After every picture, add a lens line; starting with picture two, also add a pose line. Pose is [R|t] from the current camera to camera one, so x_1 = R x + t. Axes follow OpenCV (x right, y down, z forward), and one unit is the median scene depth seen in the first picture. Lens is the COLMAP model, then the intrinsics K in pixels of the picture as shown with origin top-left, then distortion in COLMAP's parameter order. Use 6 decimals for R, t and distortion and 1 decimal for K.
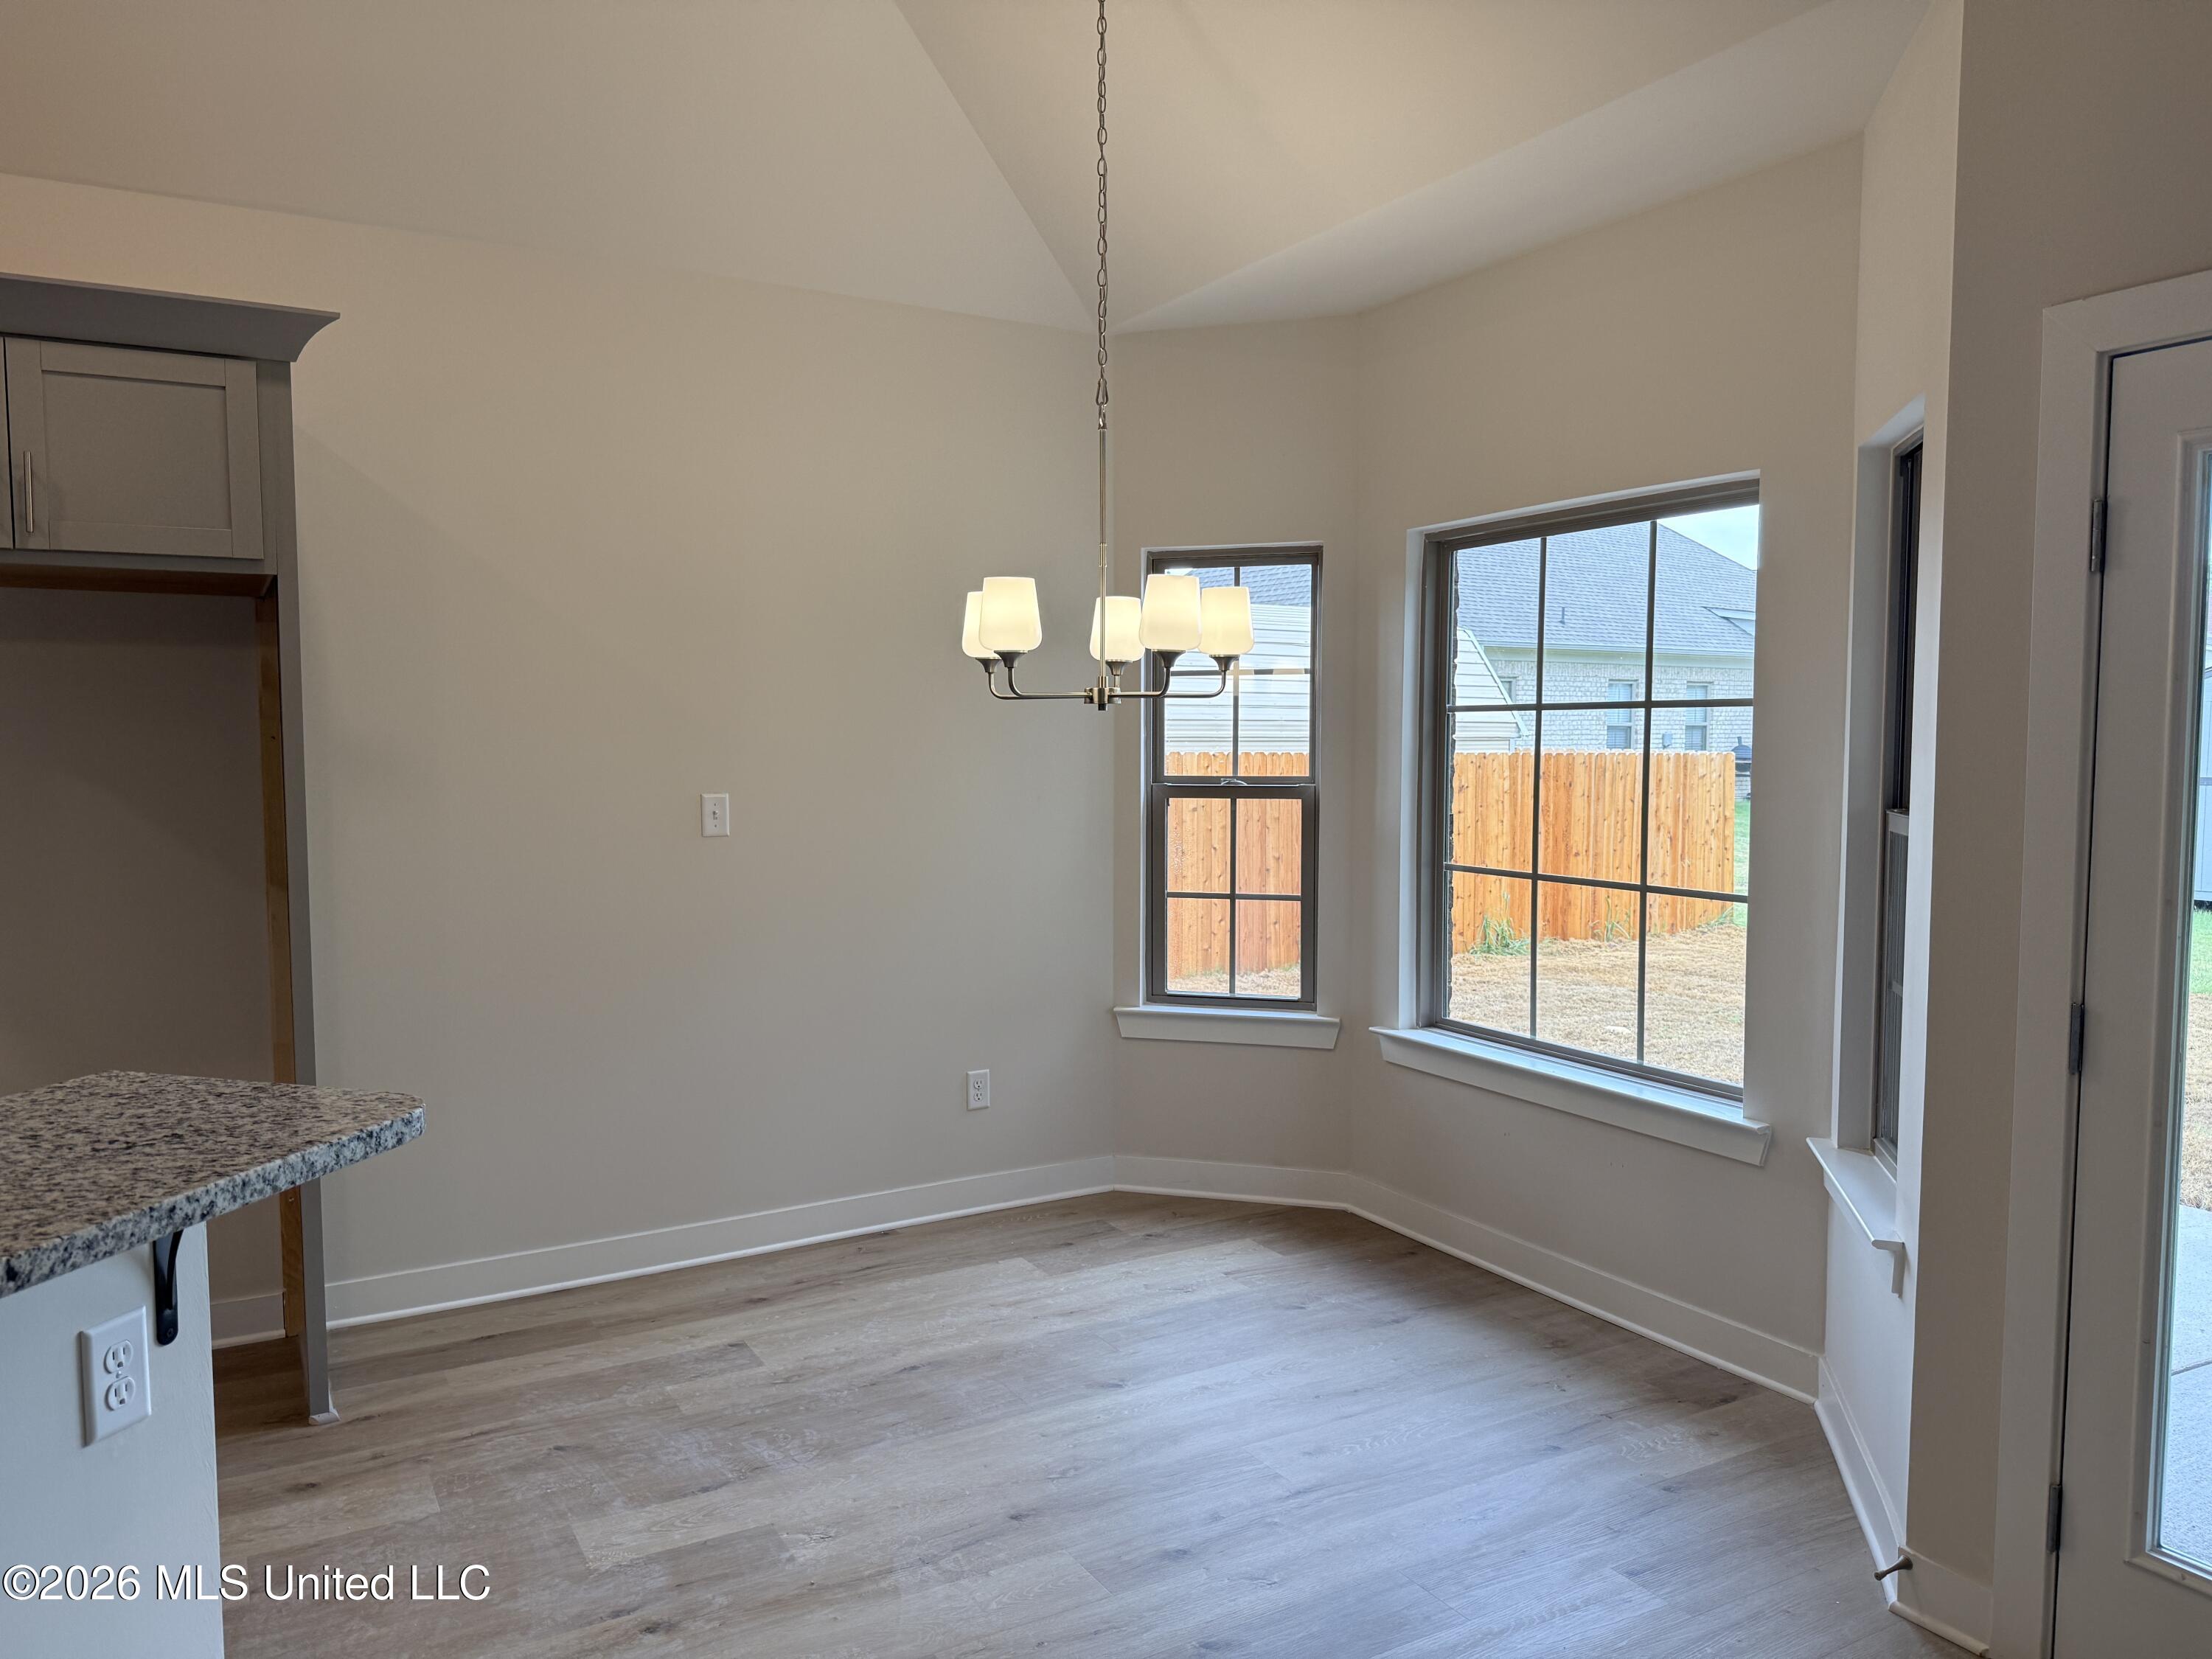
lens RADIAL K [[1521.6, 0, 1106.8], [0, 1521.6, 852.7], [0, 0, 1]] dist [0.066728, -0.097025]
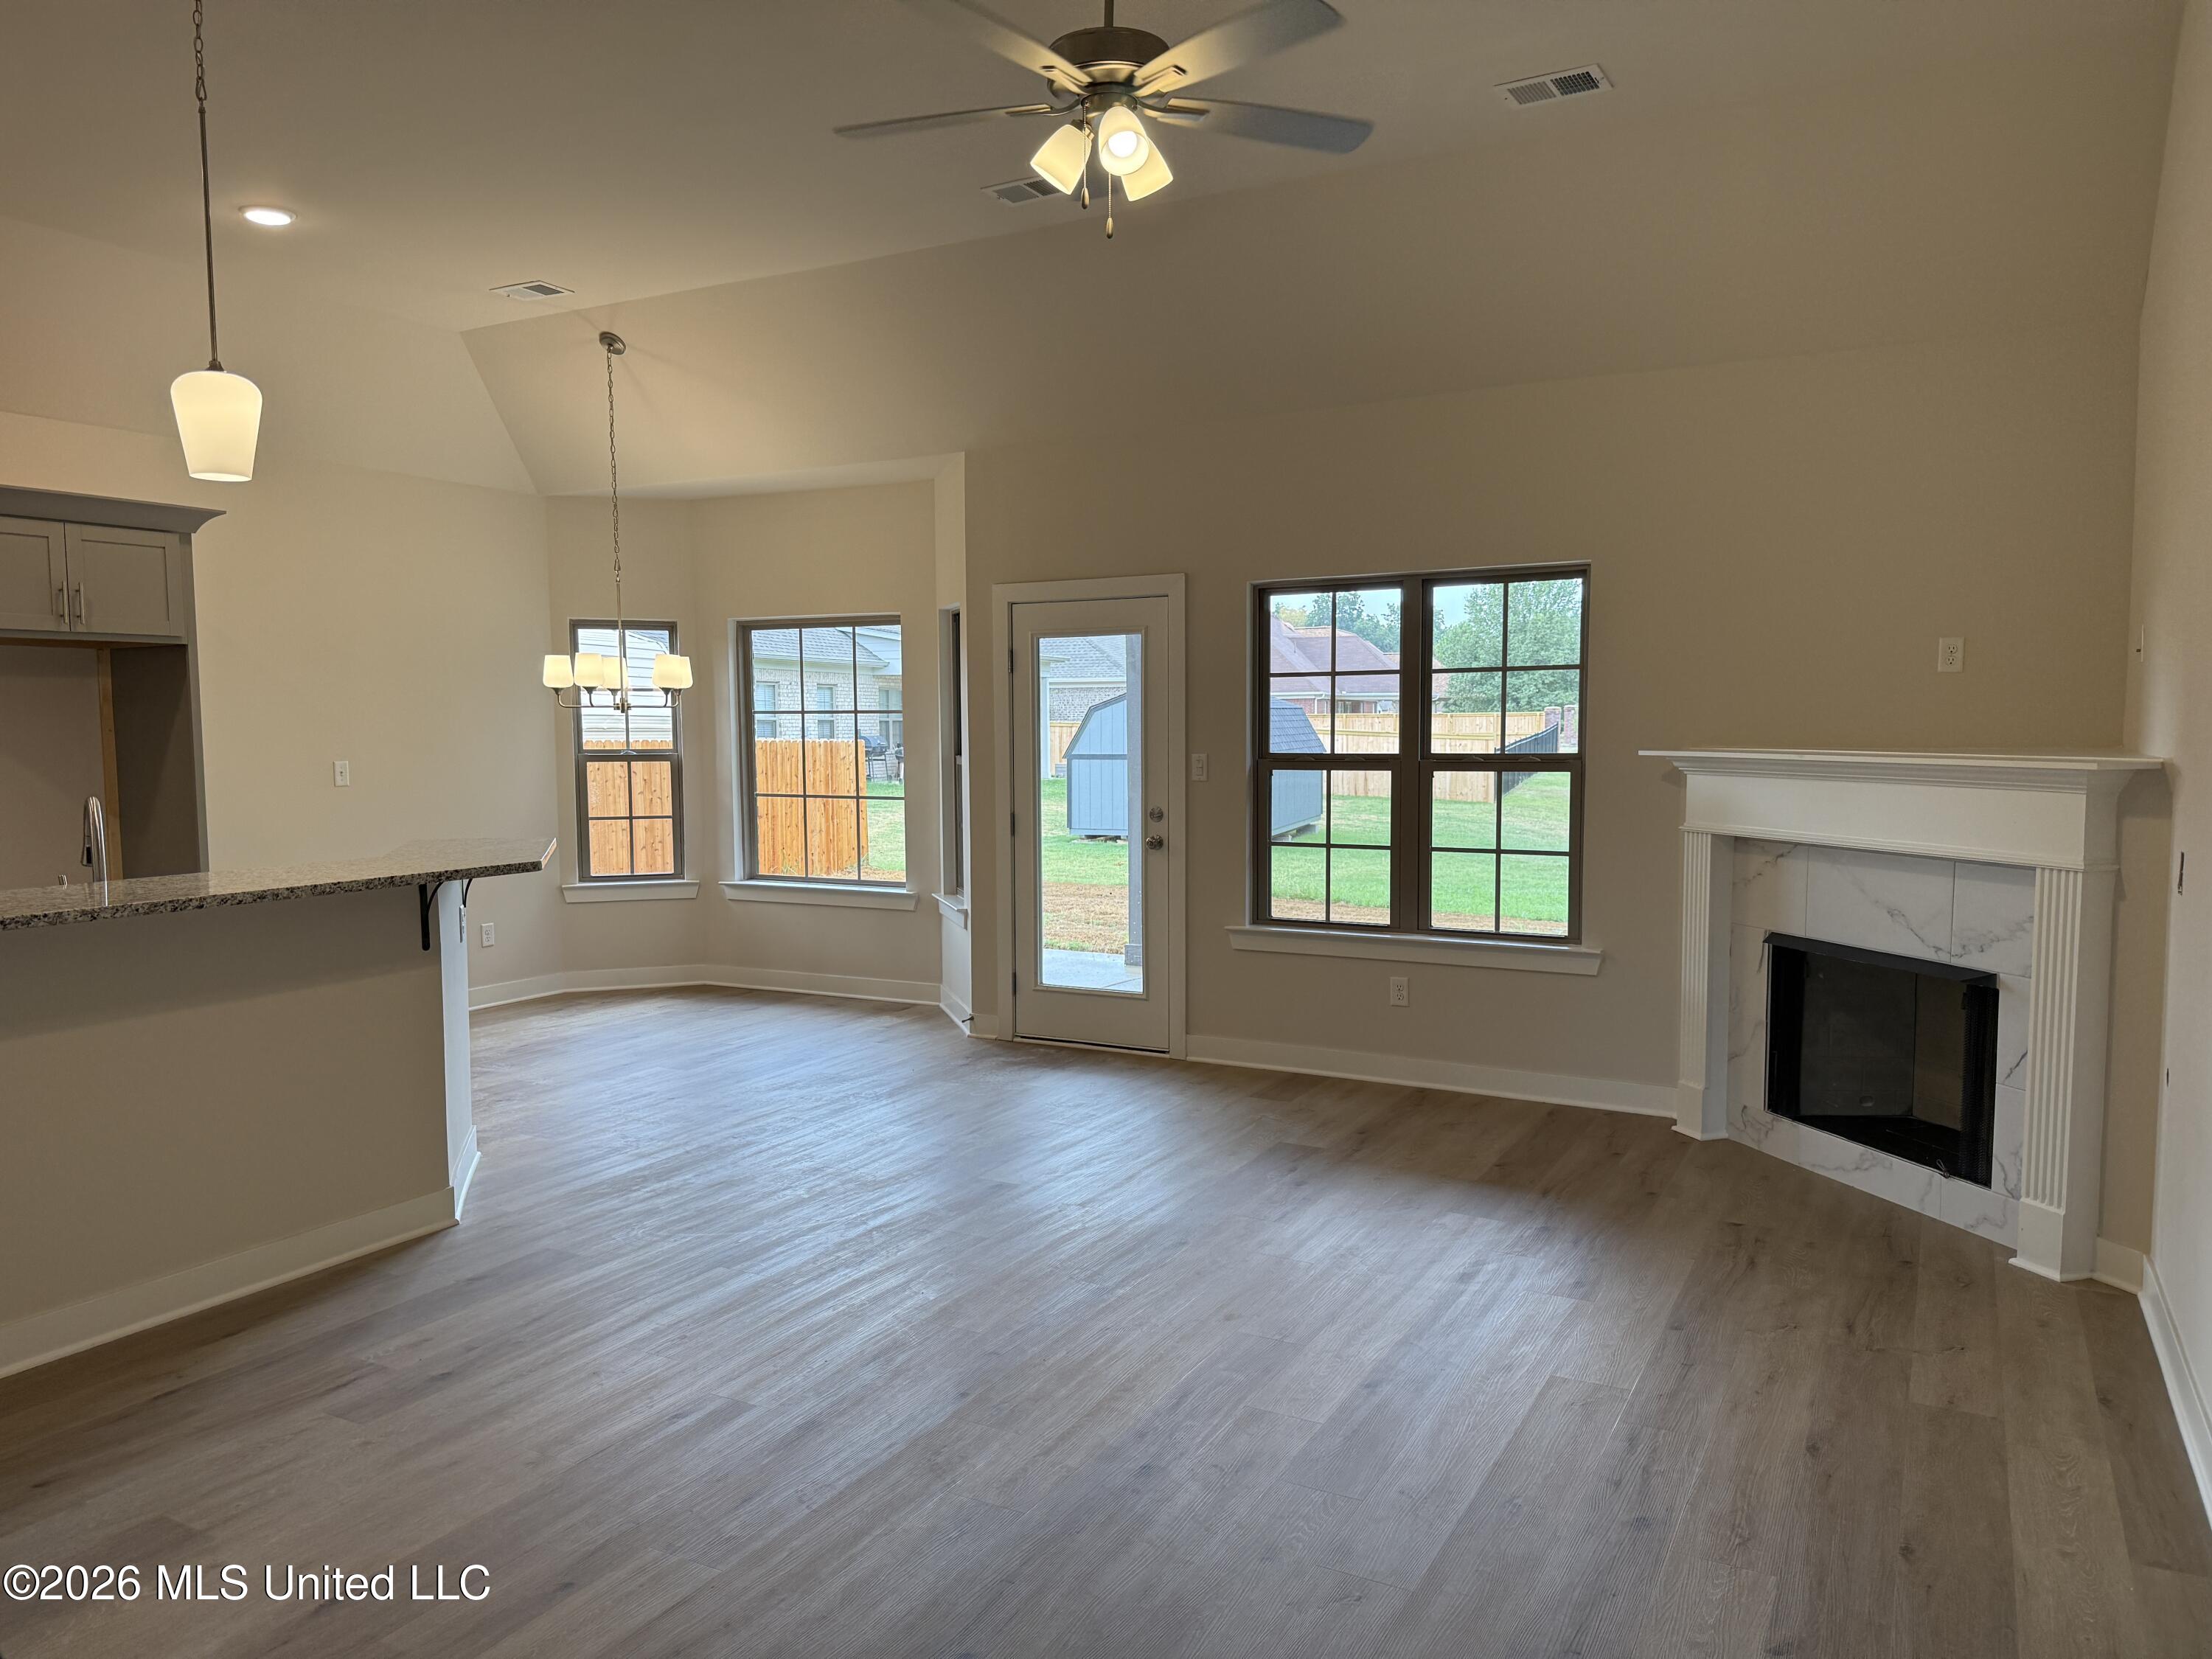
lens RADIAL K [[1521.6, 0, 1106.8], [0, 1521.6, 852.7], [0, 0, 1]] dist [0.066728, -0.097025]
pose [[0.850173, -0.047326, 0.524372, -0.410823], [0.043466, 0.998861, 0.019677, 0.063275], [-0.524706, 0.006064, 0.851262, -0.861282]]
